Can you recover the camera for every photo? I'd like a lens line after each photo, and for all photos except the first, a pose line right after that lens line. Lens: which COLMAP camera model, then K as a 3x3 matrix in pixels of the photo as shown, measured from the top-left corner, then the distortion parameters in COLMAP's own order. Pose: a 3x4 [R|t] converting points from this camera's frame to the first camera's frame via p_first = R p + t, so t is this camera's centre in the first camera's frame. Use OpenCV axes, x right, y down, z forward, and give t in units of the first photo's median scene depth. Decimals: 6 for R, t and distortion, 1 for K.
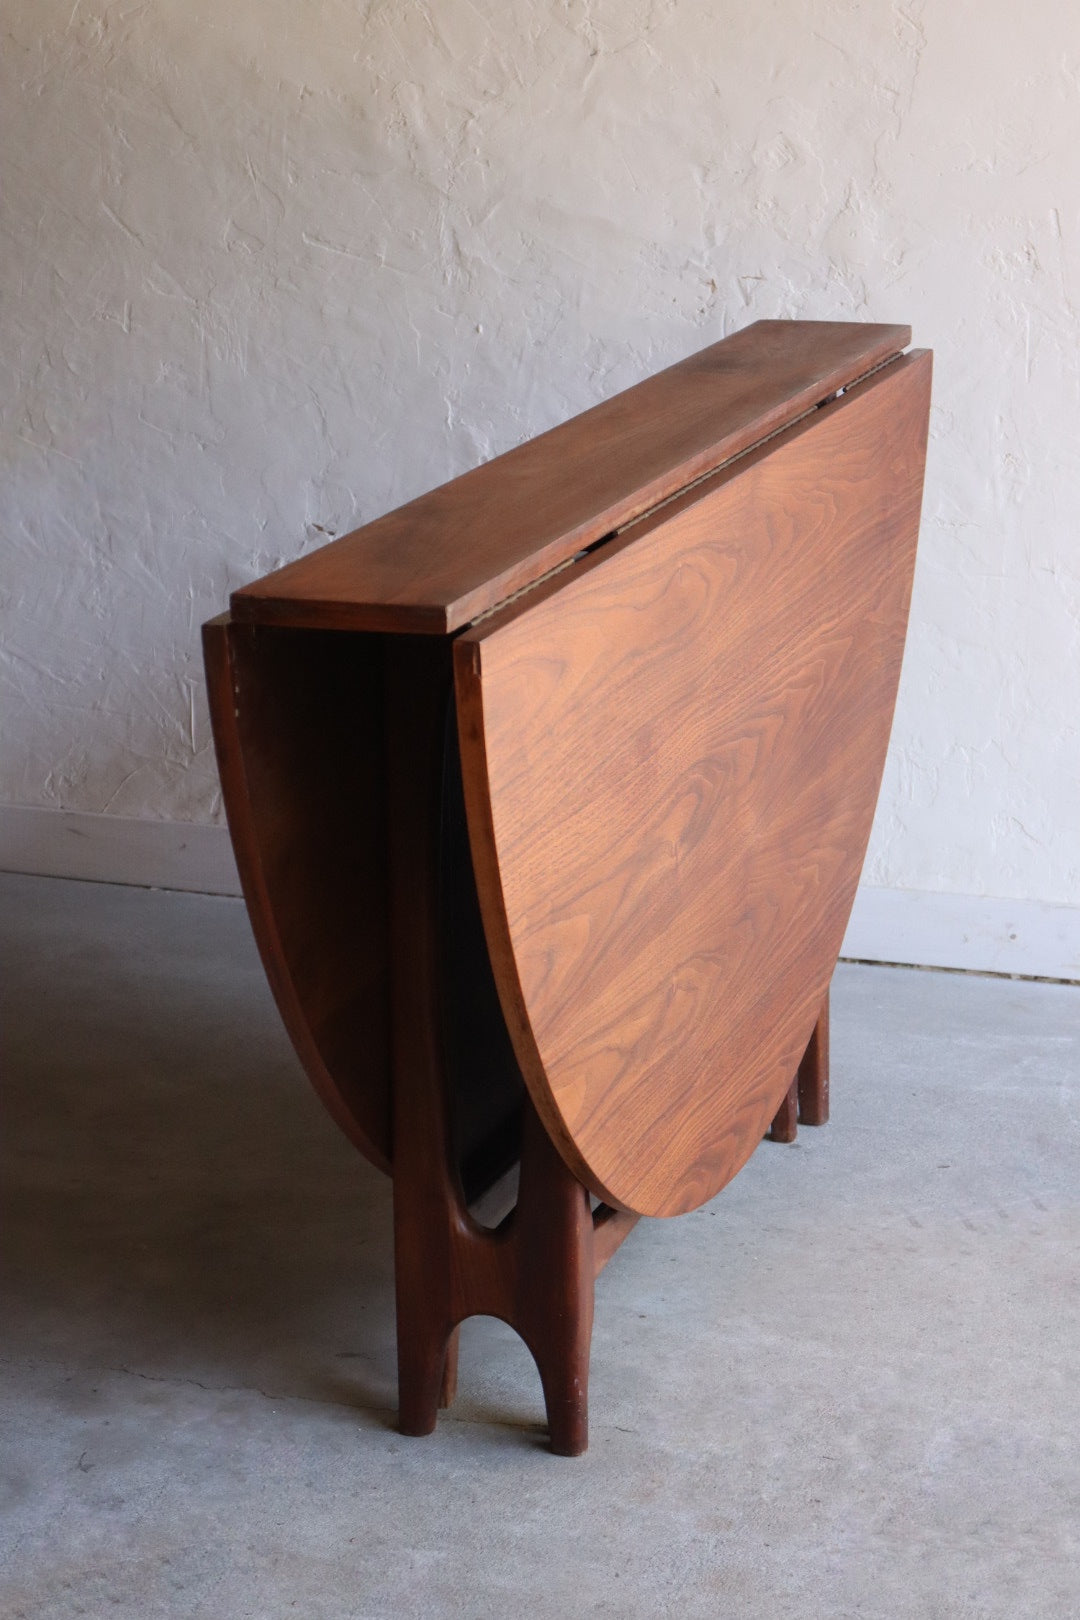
lens RADIAL K [[3844.3, 0, 543.5], [0, 3844.3, 808.7], [0, 0, 1]] dist [0.290222, -0.195919]
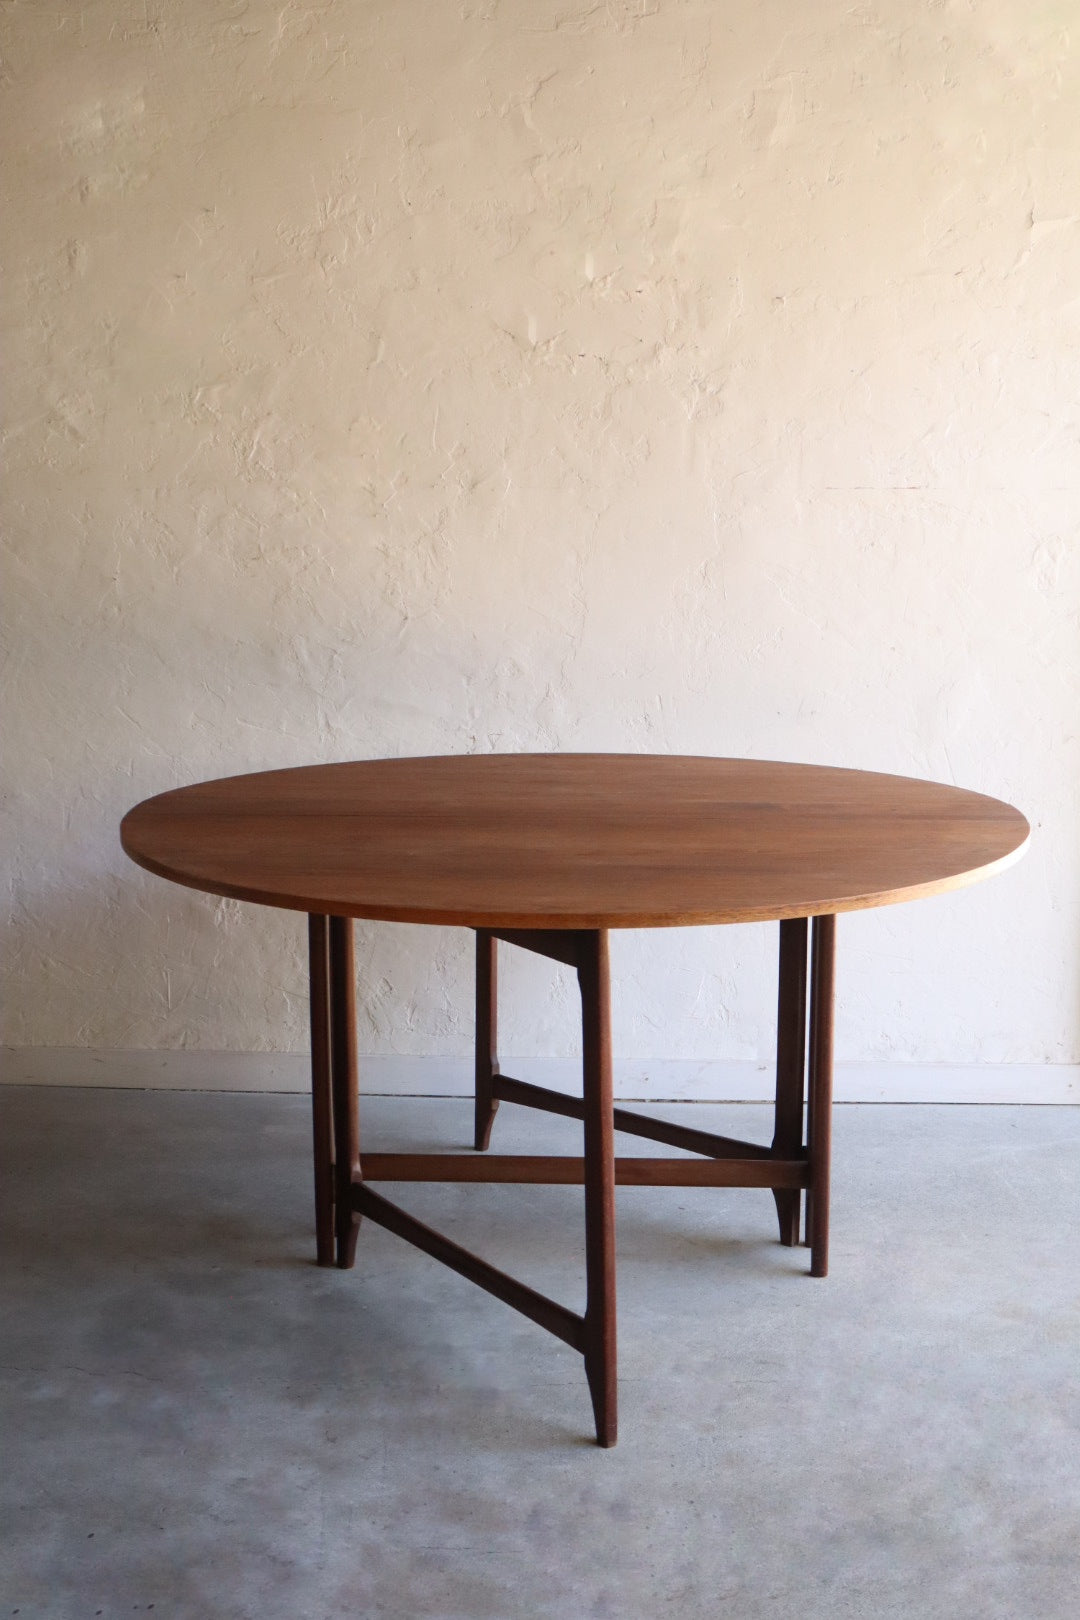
lens RADIAL K [[1969.1, 0, 543.3], [0, 1969.1, 815.2], [0, 0, 1]] dist [-0.039205, 0.112205]
pose [[0.960200, -0.042874, 0.276004, -0.186259], [0.068483, 0.994125, -0.083820, -0.017650], [-0.270789, 0.099386, 0.957495, 0.091298]]
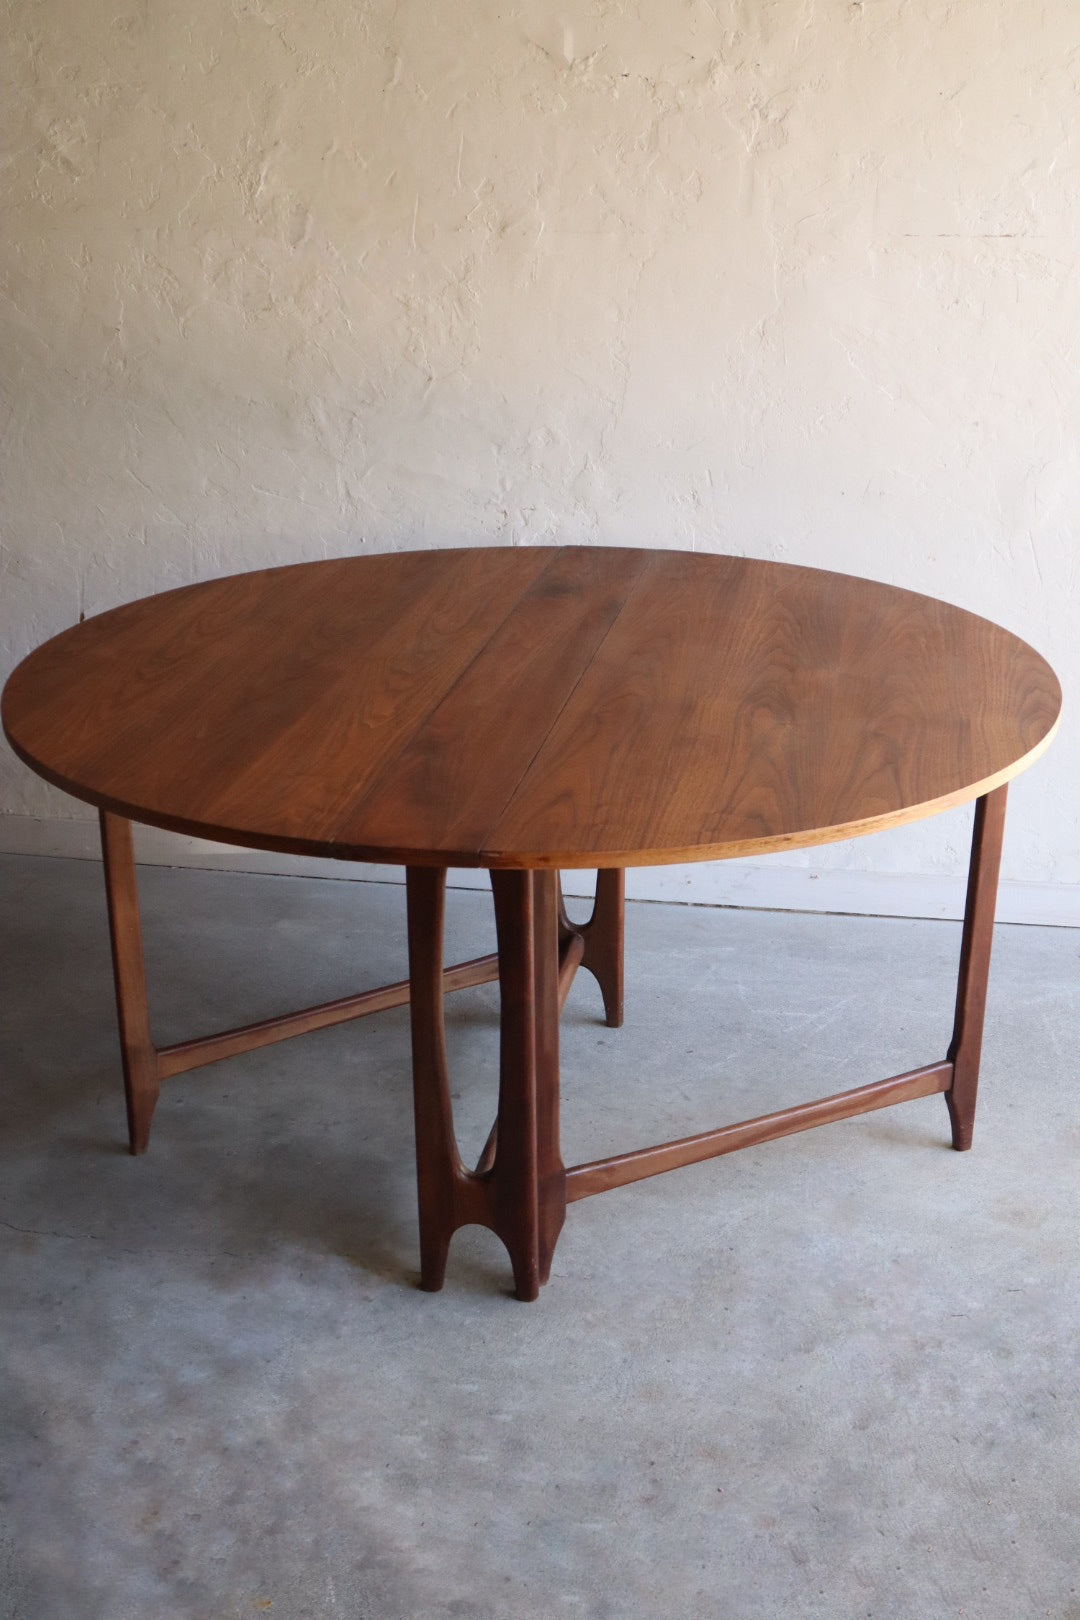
lens RADIAL K [[1969.1, 0, 543.3], [0, 1969.1, 815.2], [0, 0, 1]] dist [-0.039205, 0.112205]
pose [[0.987238, -0.056600, 0.148856, -0.074892], [0.041720, 0.993986, 0.101248, -0.090861], [-0.153692, -0.093746, 0.983662, 0.141693]]
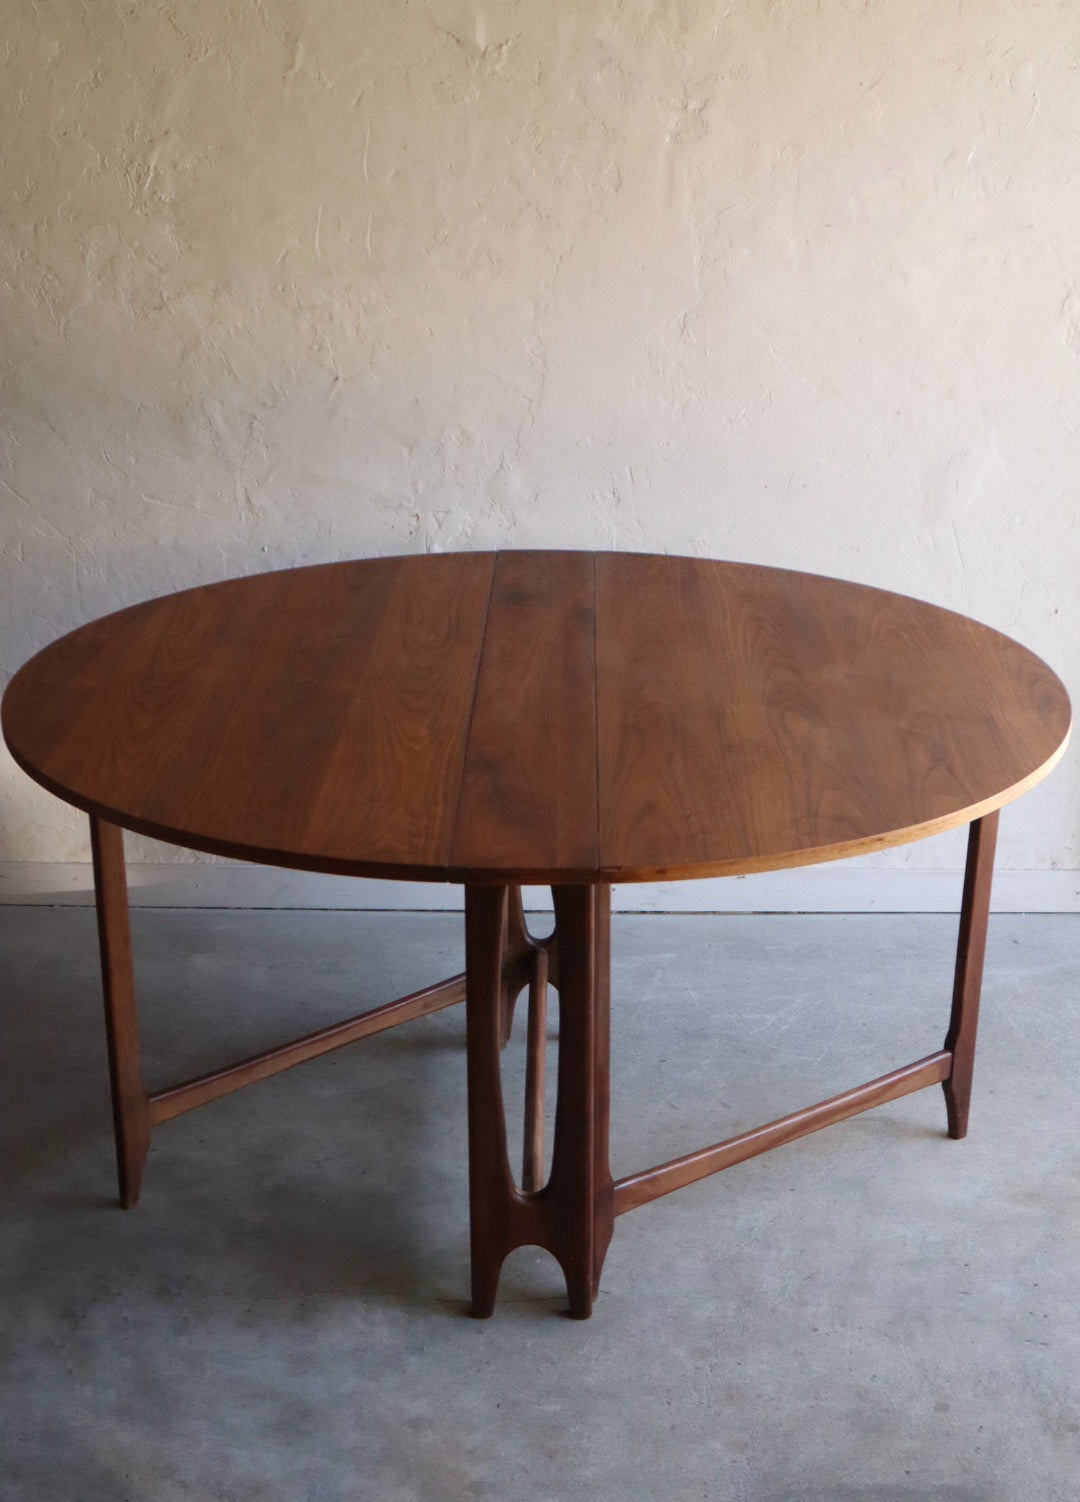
lens RADIAL K [[2192.4, 0, 539.8], [0, 2192.4, 818.5], [0, 0, 1]] dist [0.002435, 0.080172]
pose [[0.947368, -0.107982, 0.301387, -0.197808], [0.077900, 0.990859, 0.110140, -0.107601], [-0.310525, -0.080865, 0.947119, 0.105076]]
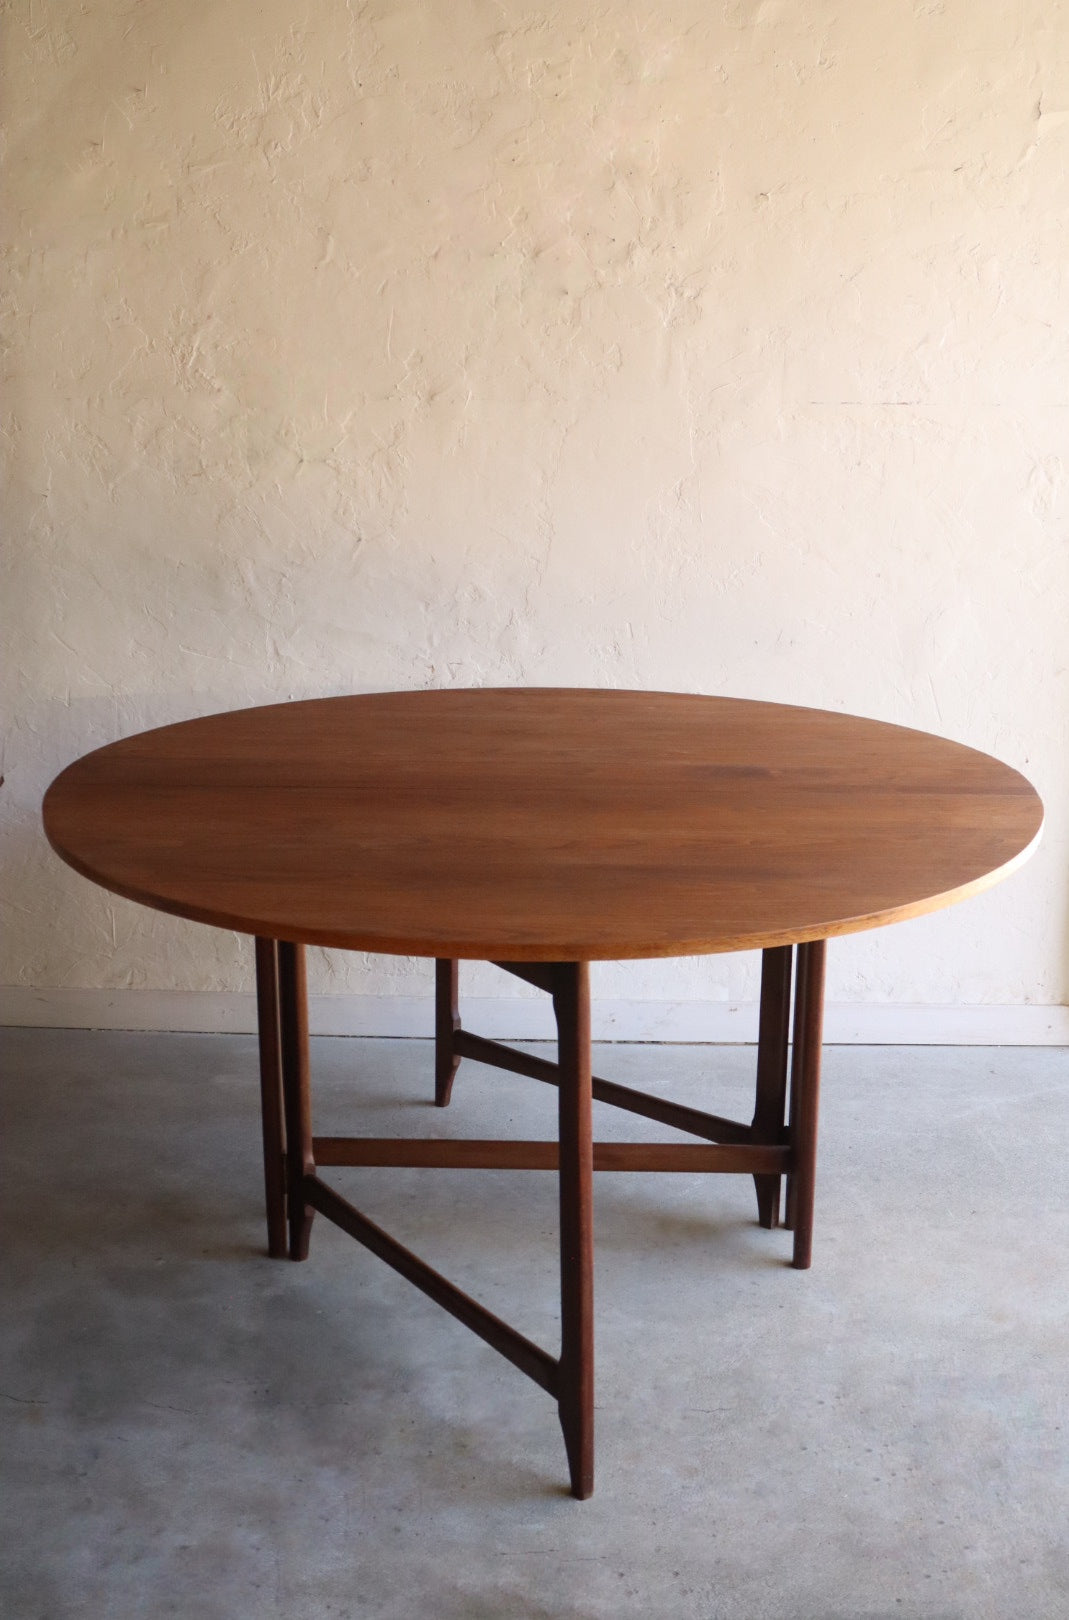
lens RADIAL K [[1841.3, 0, 542.2], [0, 1841.3, 813.5], [0, 0, 1]] dist [-0.054804, 0.085995]
pose [[0.952835, -0.068929, 0.295557, -0.158976], [0.068692, 0.997575, 0.011198, -0.075958], [-0.295612, 0.009633, 0.955260, 0.193162]]
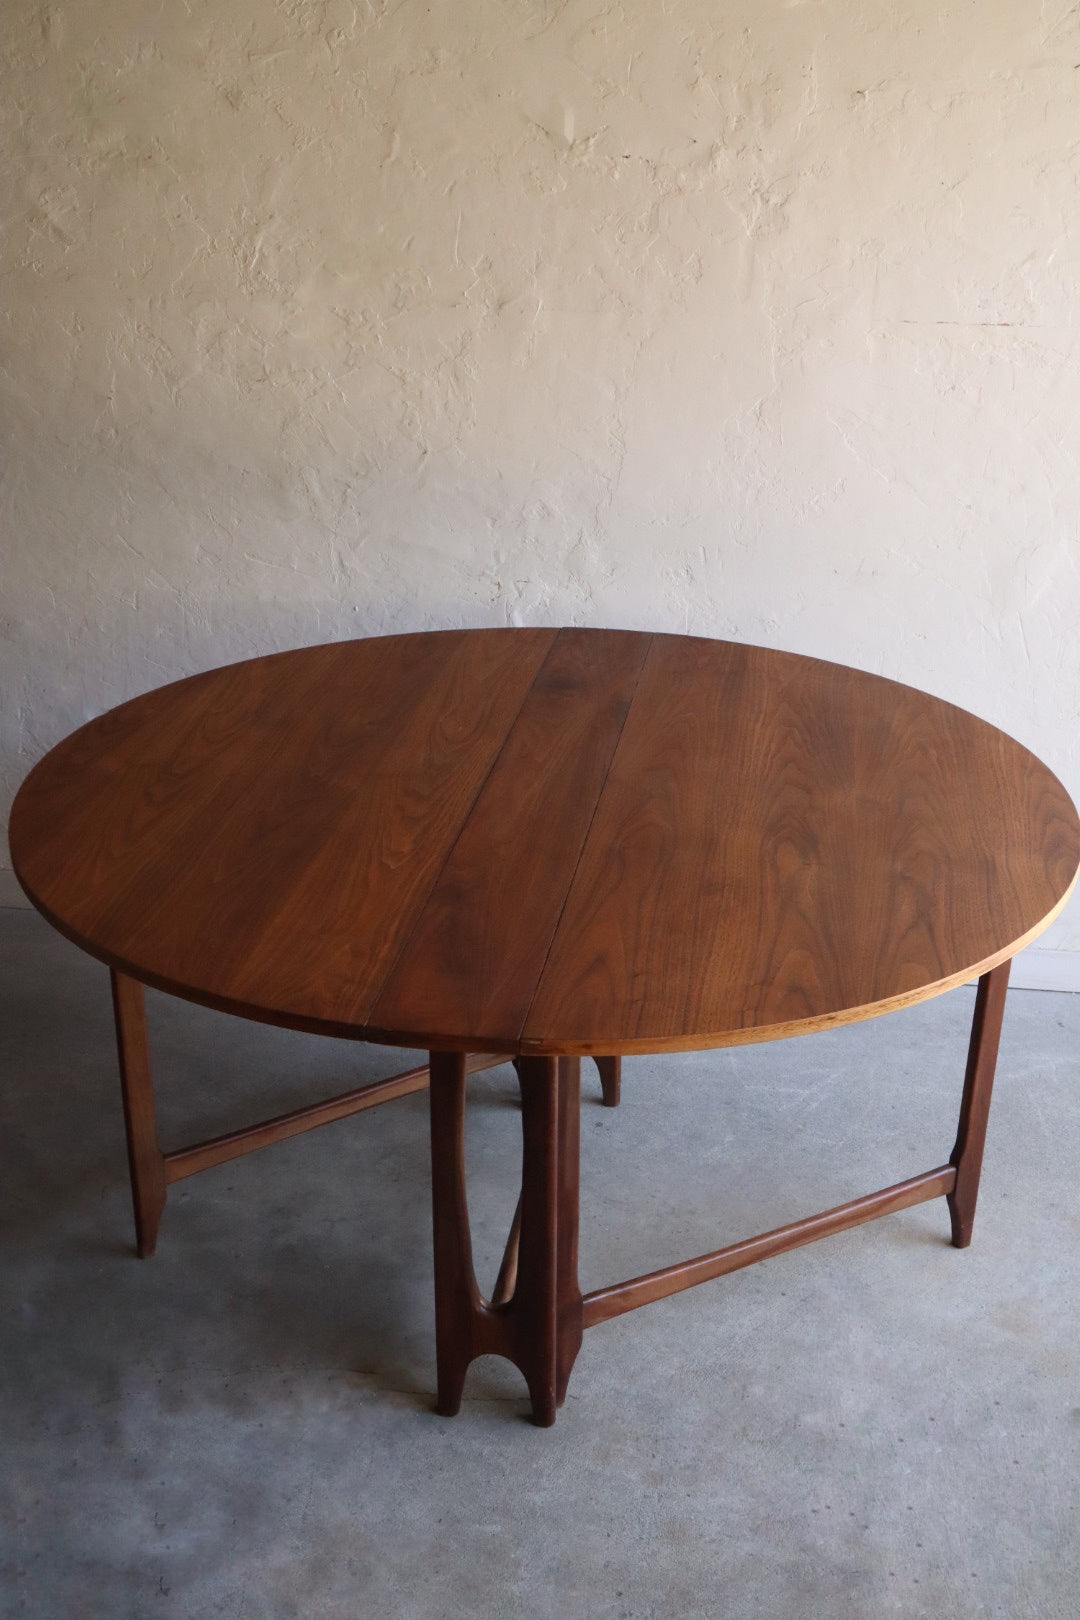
lens RADIAL K [[1849.1, 0, 543.3], [0, 1849.1, 818.3], [0, 0, 1]] dist [-0.069302, 0.142020]
pose [[0.981397, -0.061890, 0.181742, -0.090312], [0.036128, 0.989238, 0.141783, -0.148588], [-0.188561, -0.132579, 0.973071, 0.196722]]
